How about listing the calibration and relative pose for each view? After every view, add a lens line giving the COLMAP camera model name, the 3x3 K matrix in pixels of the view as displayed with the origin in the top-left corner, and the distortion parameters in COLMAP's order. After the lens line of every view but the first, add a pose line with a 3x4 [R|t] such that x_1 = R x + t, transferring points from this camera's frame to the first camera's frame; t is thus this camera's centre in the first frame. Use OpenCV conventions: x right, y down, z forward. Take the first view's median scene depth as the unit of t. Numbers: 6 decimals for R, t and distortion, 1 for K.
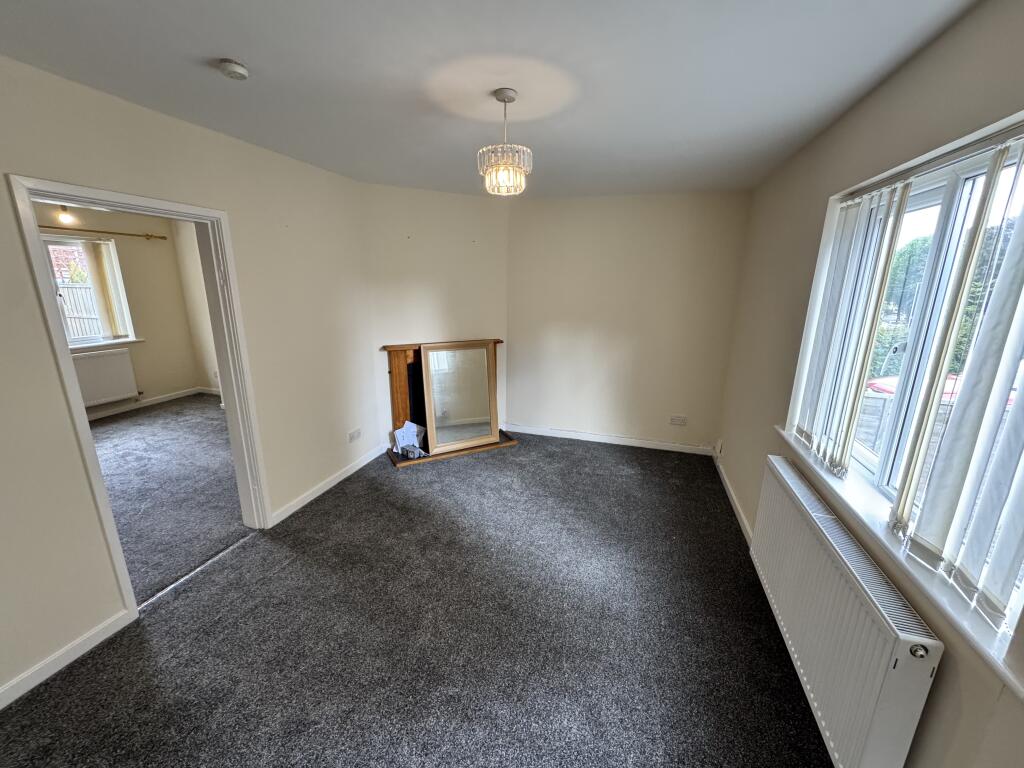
lens RADIAL K [[409.4, 0, 514.7], [0, 409.4, 381.2], [0, 0, 1]] dist [-0.000964, -0.000052]
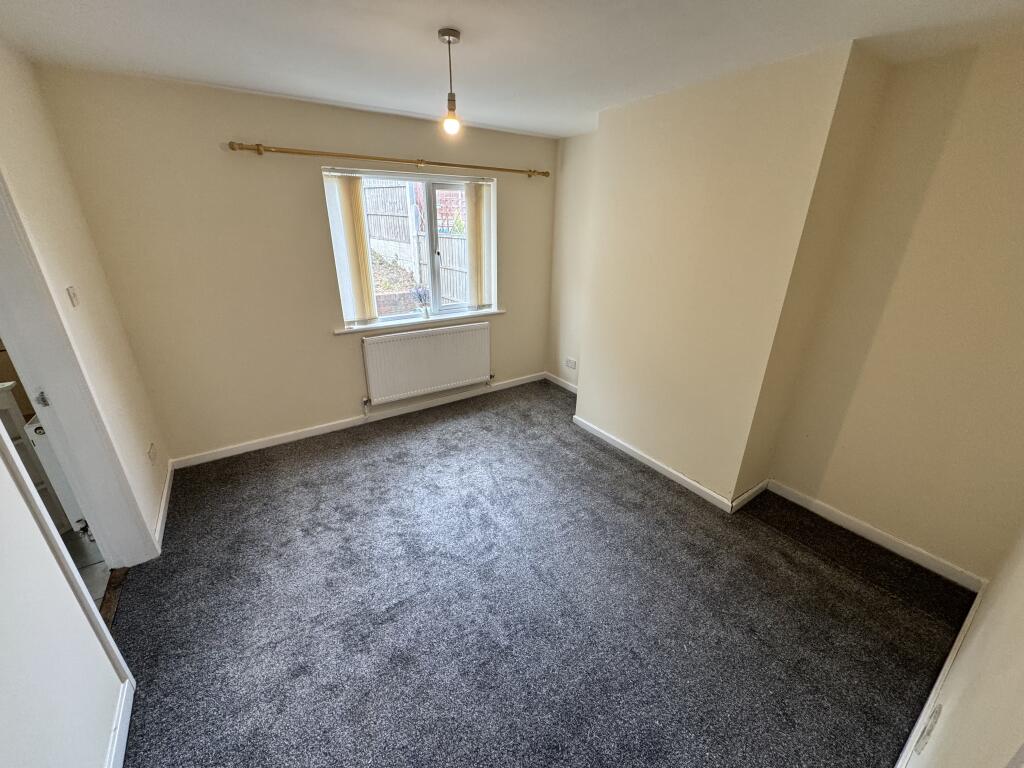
lens RADIAL K [[409.4, 0, 514.7], [0, 409.4, 381.2], [0, 0, 1]] dist [-0.000964, -0.000052]
pose [[0.778948, 0.225772, -0.585036, -0.434503], [-0.154497, 0.973276, 0.169894, -0.117527], [0.607759, -0.041952, 0.793012, 0.412543]]
